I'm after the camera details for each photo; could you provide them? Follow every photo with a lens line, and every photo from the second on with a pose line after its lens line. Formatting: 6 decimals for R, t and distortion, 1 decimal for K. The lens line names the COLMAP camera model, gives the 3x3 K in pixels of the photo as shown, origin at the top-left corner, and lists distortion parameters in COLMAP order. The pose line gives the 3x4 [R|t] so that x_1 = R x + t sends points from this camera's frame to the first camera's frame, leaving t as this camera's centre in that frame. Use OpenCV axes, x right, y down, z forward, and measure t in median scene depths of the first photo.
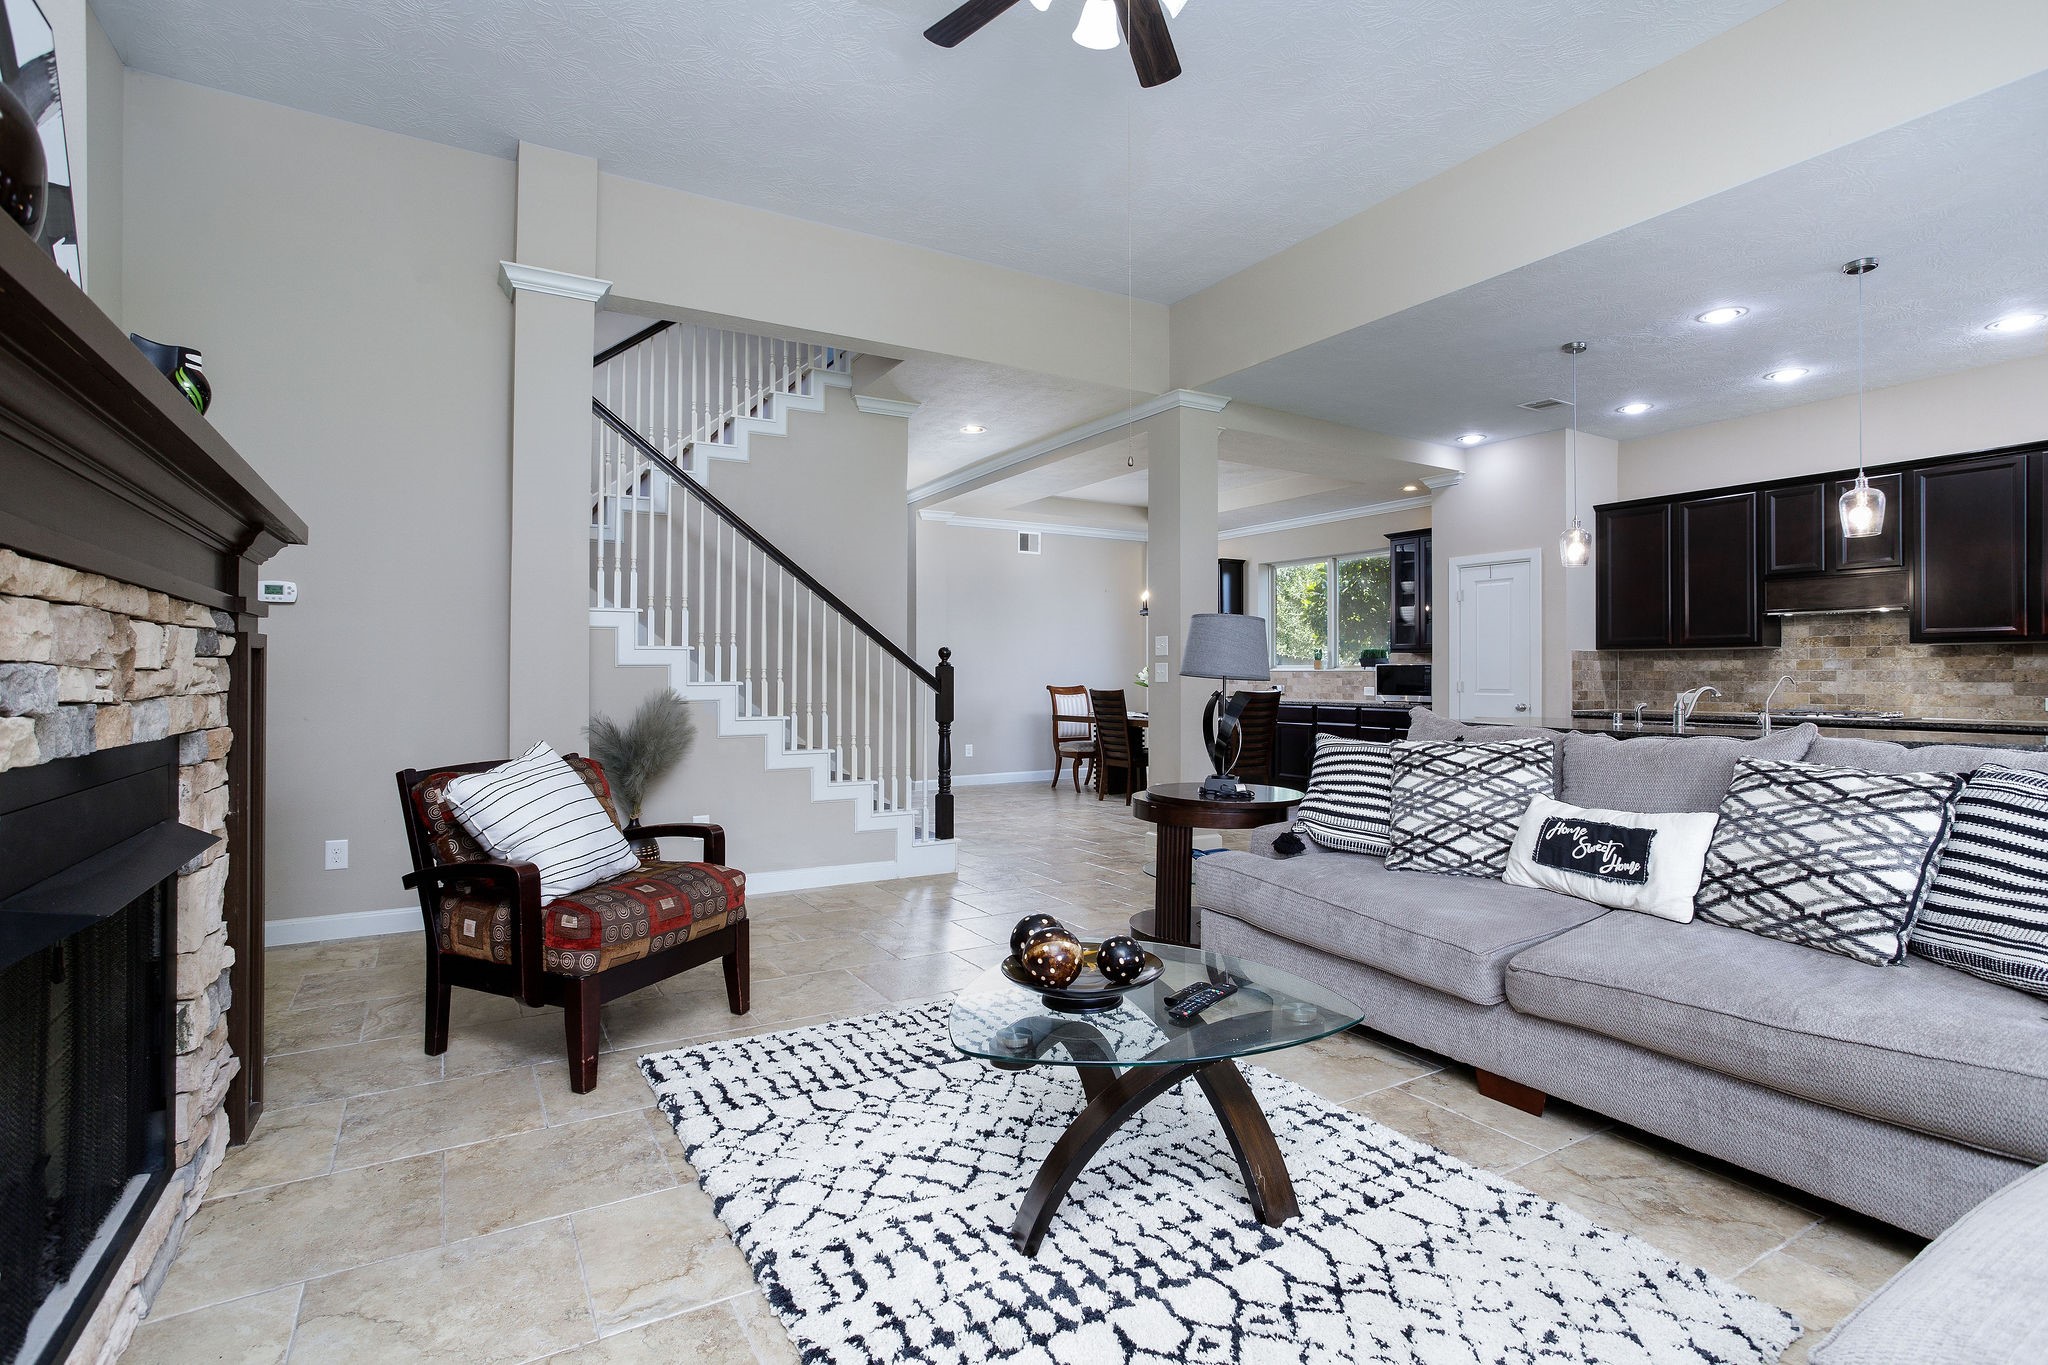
lens RADIAL K [[975.1, 0, 1024.0], [0, 975.1, 682.5], [0, 0, 1]] dist [-0.046954, 0.000167]
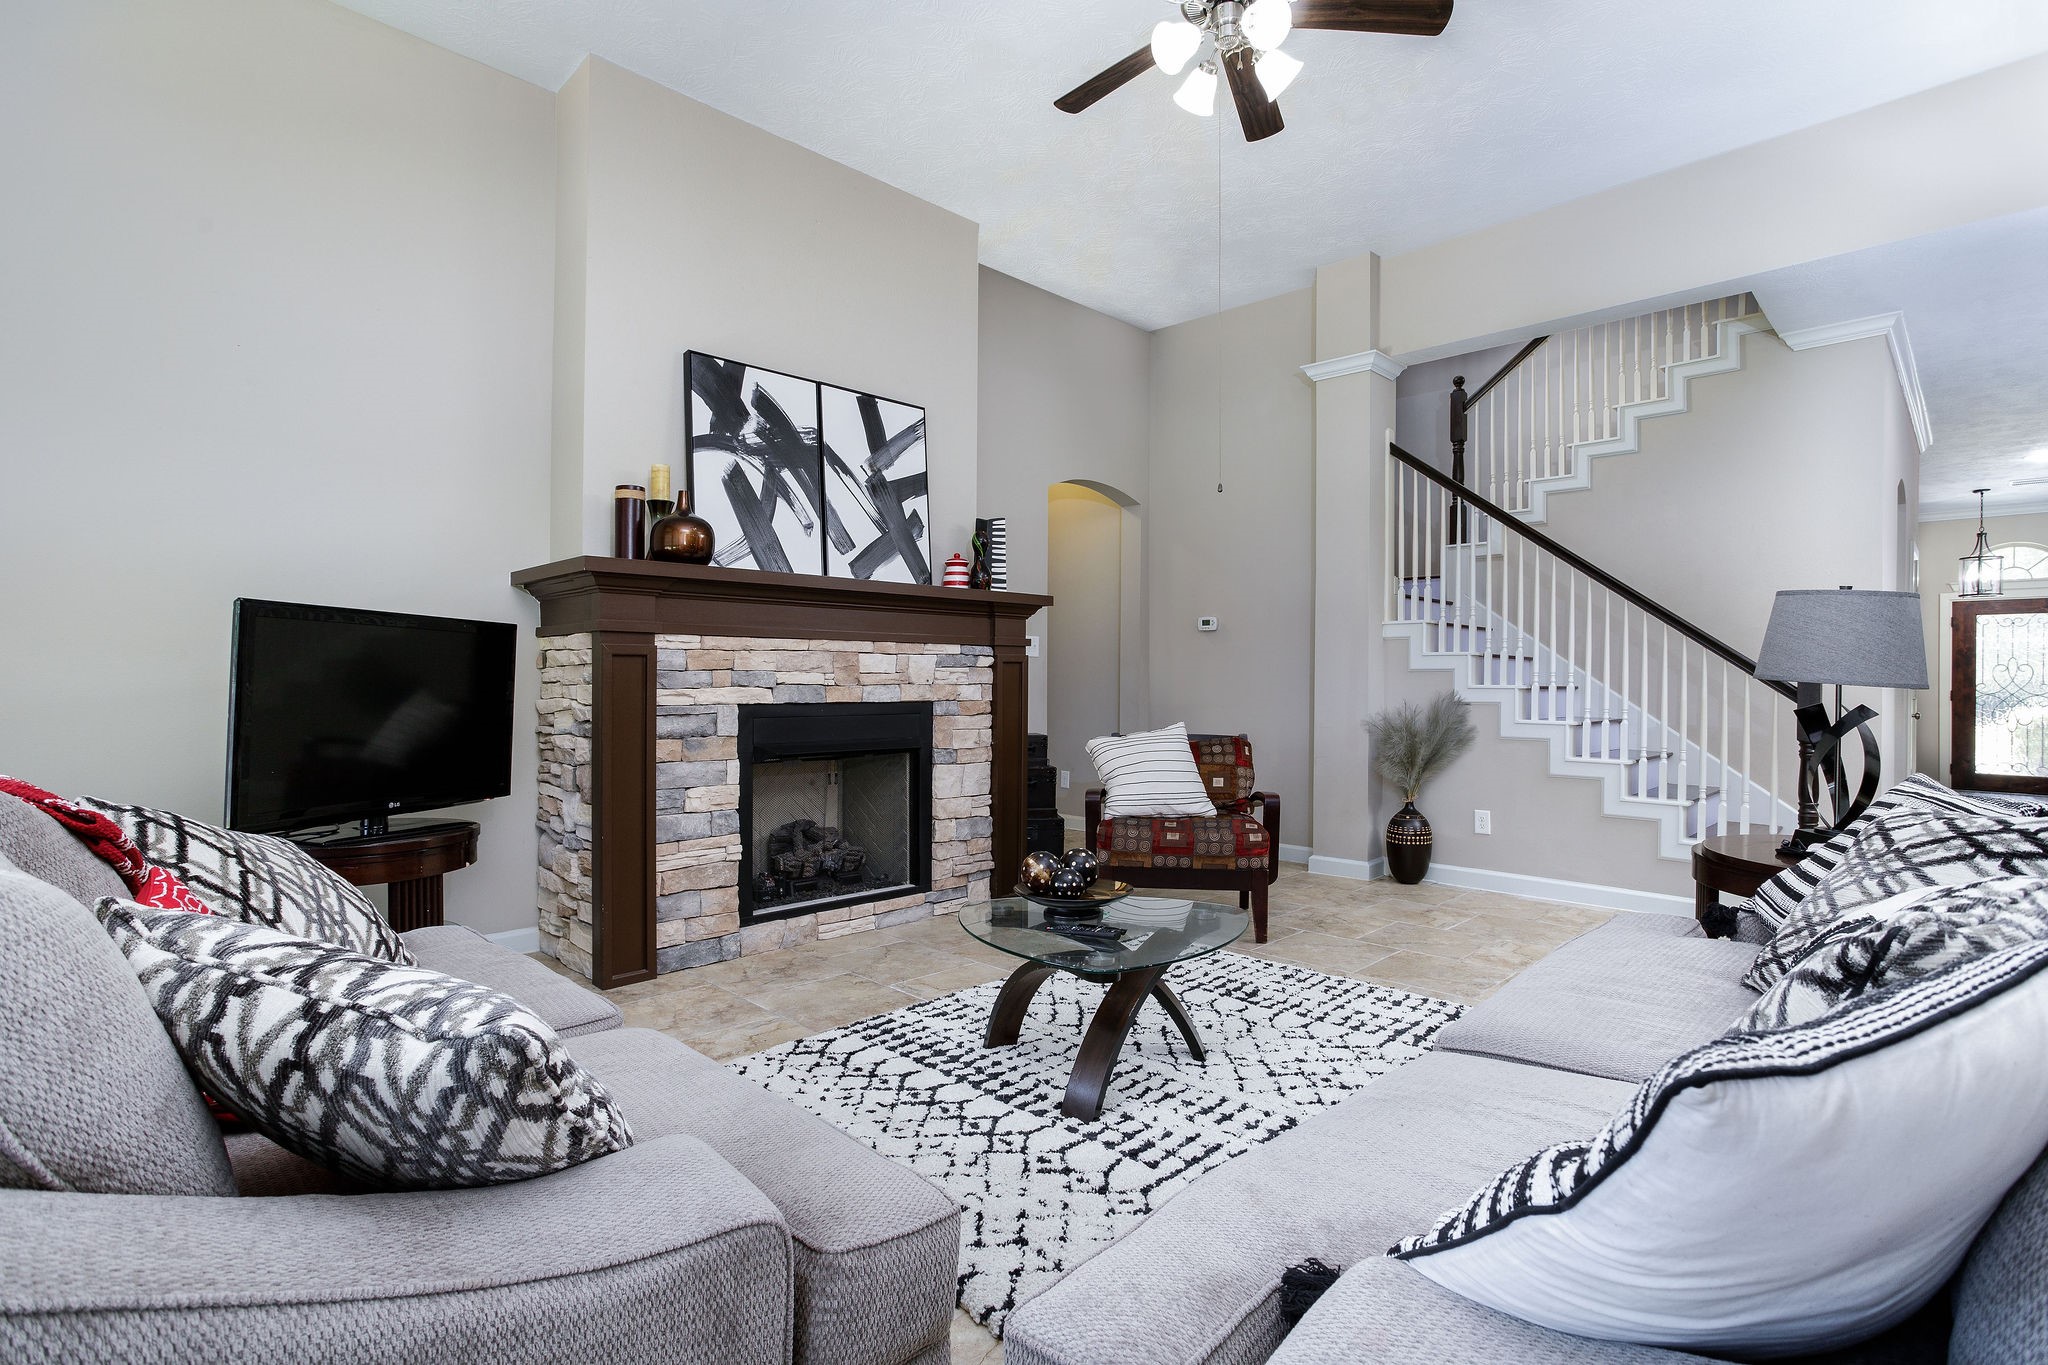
lens RADIAL K [[975.1, 0, 1024.0], [0, 975.1, 682.5], [0, 0, 1]] dist [-0.046954, 0.000167]
pose [[0.248923, 0.004031, -0.968515, 1.129480], [-0.000936, 0.999992, 0.003921, -0.014413], [0.968523, -0.000070, 0.248925, 0.467330]]
